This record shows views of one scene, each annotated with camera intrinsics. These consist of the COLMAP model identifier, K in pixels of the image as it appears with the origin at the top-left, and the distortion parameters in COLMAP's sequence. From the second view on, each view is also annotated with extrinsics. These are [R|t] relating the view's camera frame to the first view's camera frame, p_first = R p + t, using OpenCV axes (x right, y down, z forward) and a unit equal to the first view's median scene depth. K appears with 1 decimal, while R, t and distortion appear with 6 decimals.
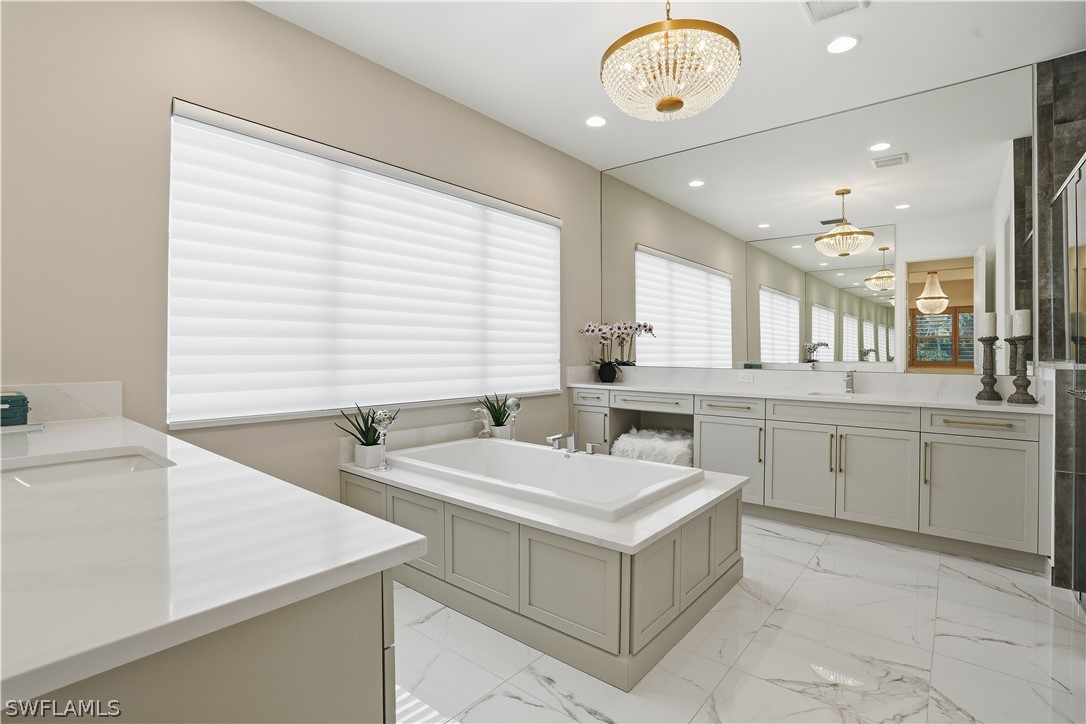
lens RADIAL K [[492.0, 0, 544.9], [0, 492.0, 357.8], [0, 0, 1]] dist [-0.071385, 0.026876]
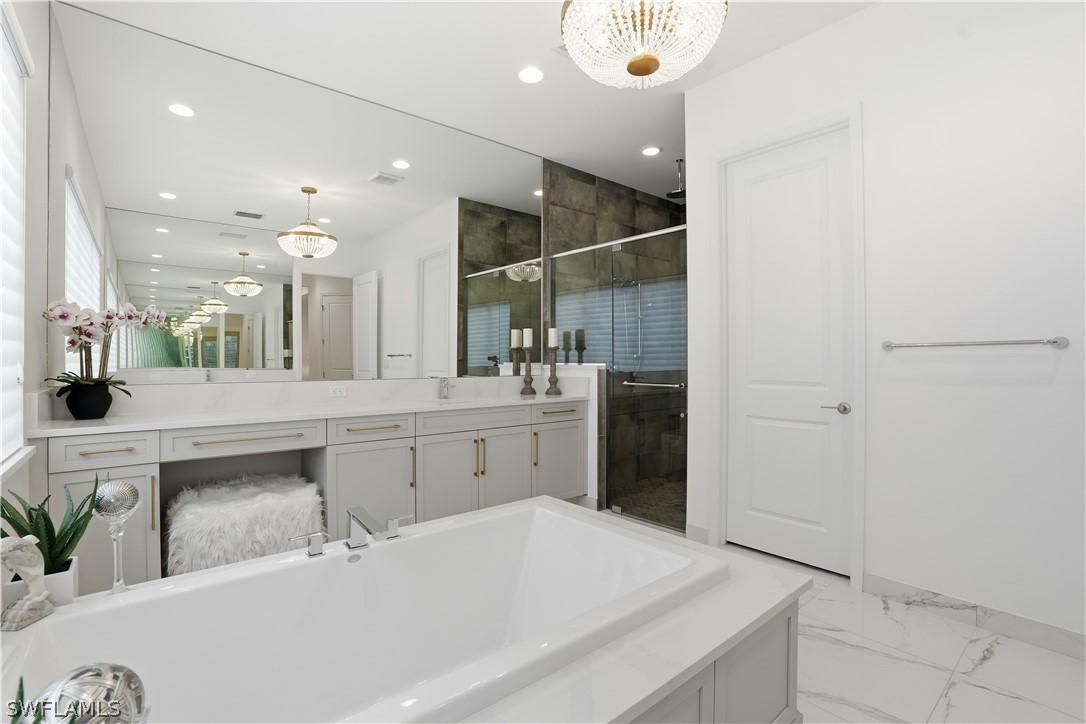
lens RADIAL K [[492.0, 0, 544.9], [0, 492.0, 357.8], [0, 0, 1]] dist [-0.071385, 0.026876]
pose [[0.211597, -0.000799, 0.977357, -0.388935], [0.016101, 0.999867, -0.002669, -0.008608], [-0.977224, 0.016301, 0.211582, 0.642182]]
